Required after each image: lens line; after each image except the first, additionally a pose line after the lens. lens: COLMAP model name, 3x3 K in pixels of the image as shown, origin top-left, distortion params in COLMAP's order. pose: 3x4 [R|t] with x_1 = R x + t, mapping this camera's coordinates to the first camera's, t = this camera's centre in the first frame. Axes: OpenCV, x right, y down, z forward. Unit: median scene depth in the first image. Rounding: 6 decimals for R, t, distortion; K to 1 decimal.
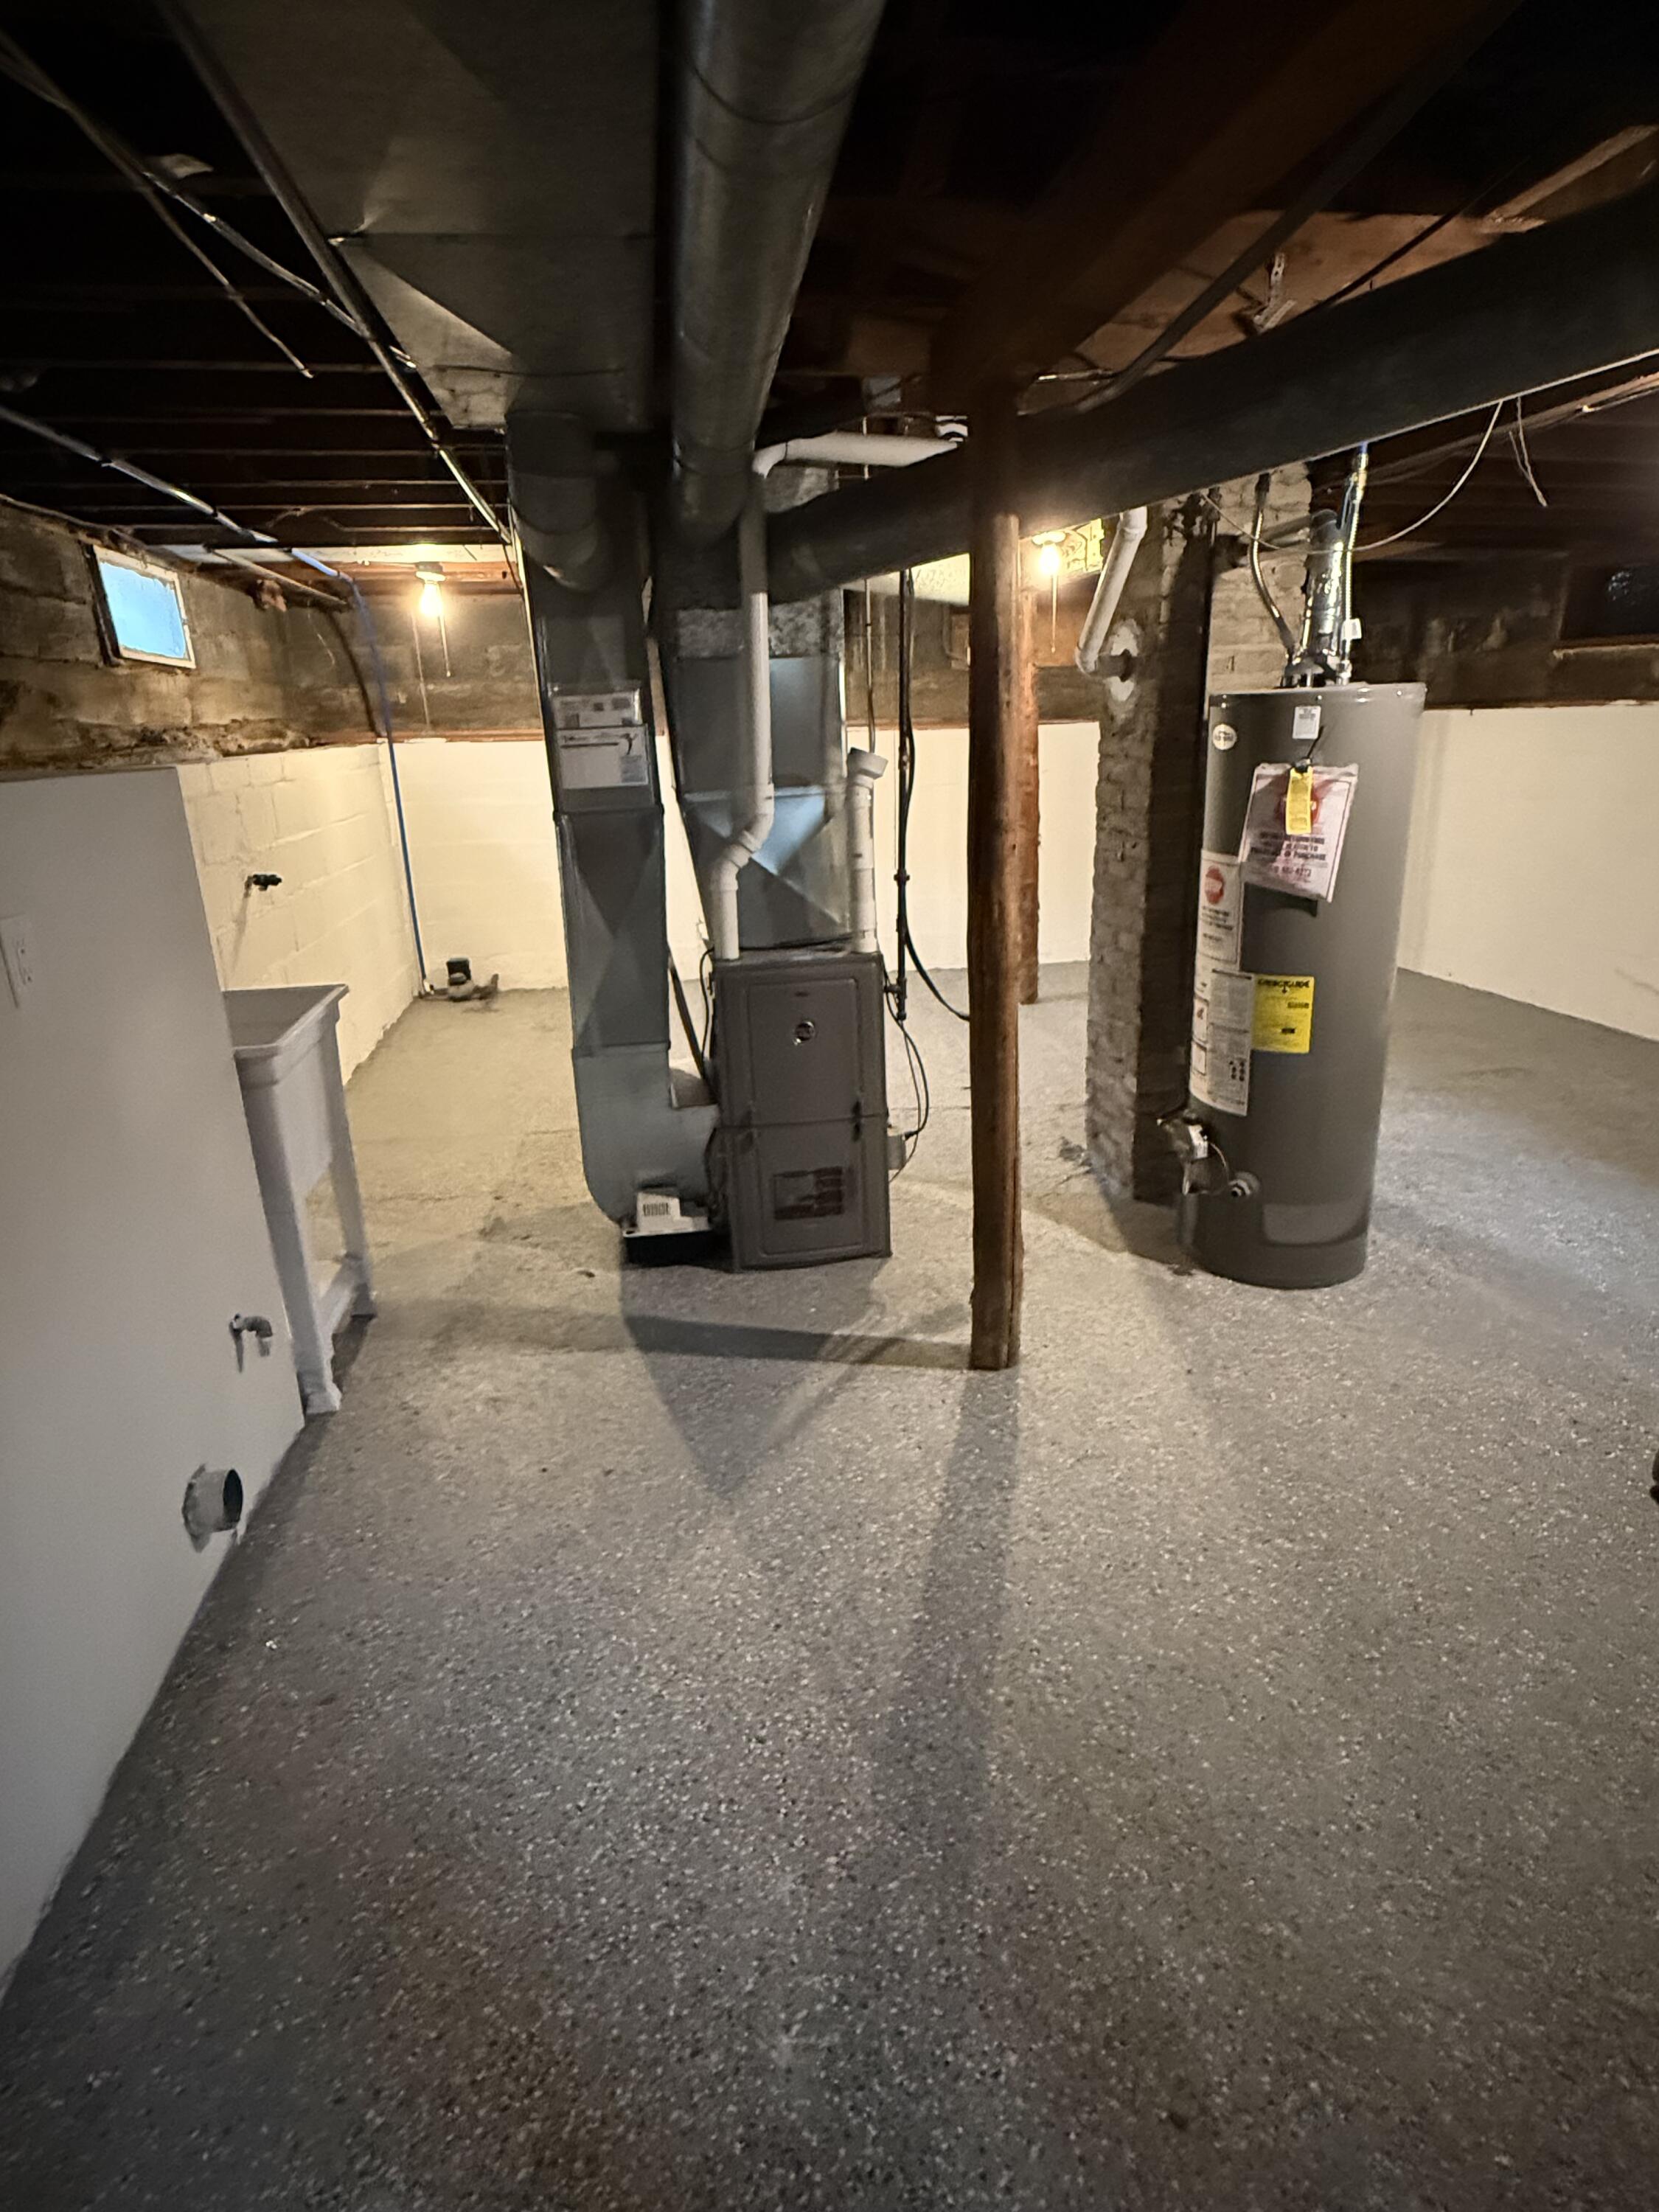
lens RADIAL K [[1187.5, 0, 829.5], [0, 1187.5, 1106.0], [0, 0, 1]] dist [-0.002292, -0.000296]
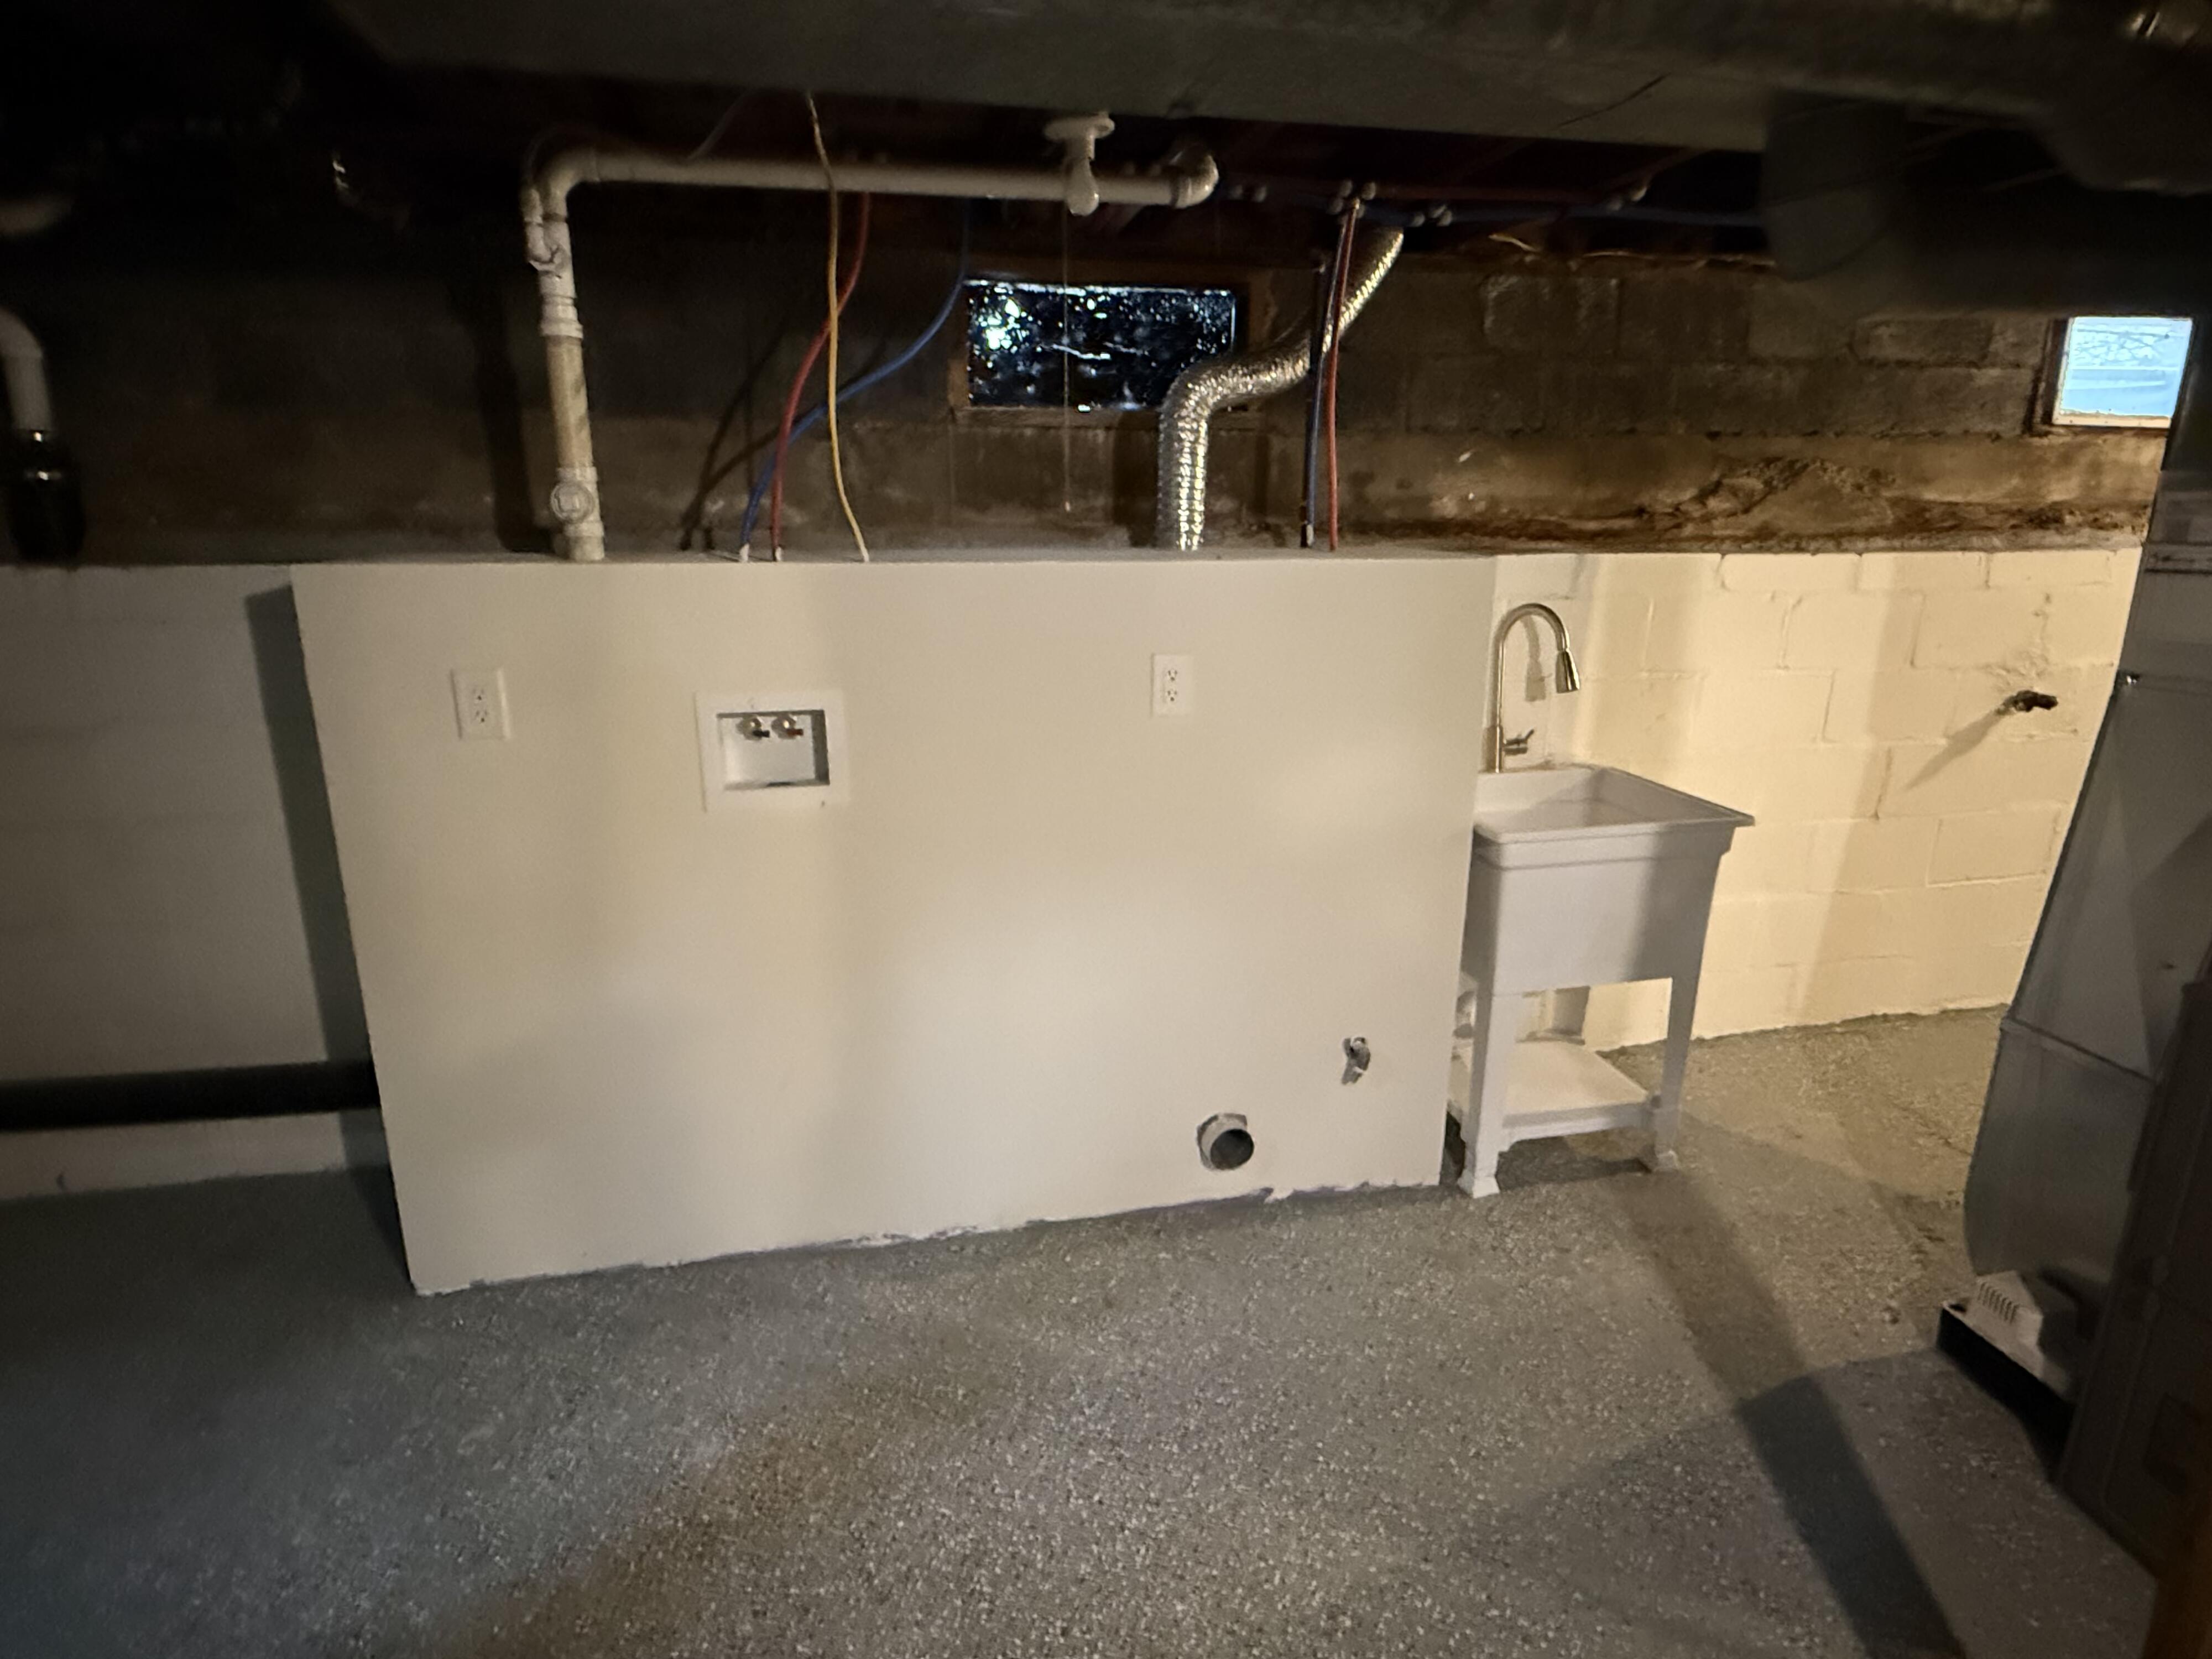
lens RADIAL K [[1187.5, 0, 1106.0], [0, 1187.5, 829.5], [0, 0, 1]] dist [-0.002292, -0.000296]
pose [[0.048566, 0.296198, -0.953891, 0.469831], [-0.314054, 0.911110, 0.266924, -0.212131], [0.948162, 0.286610, 0.137271, 0.534752]]
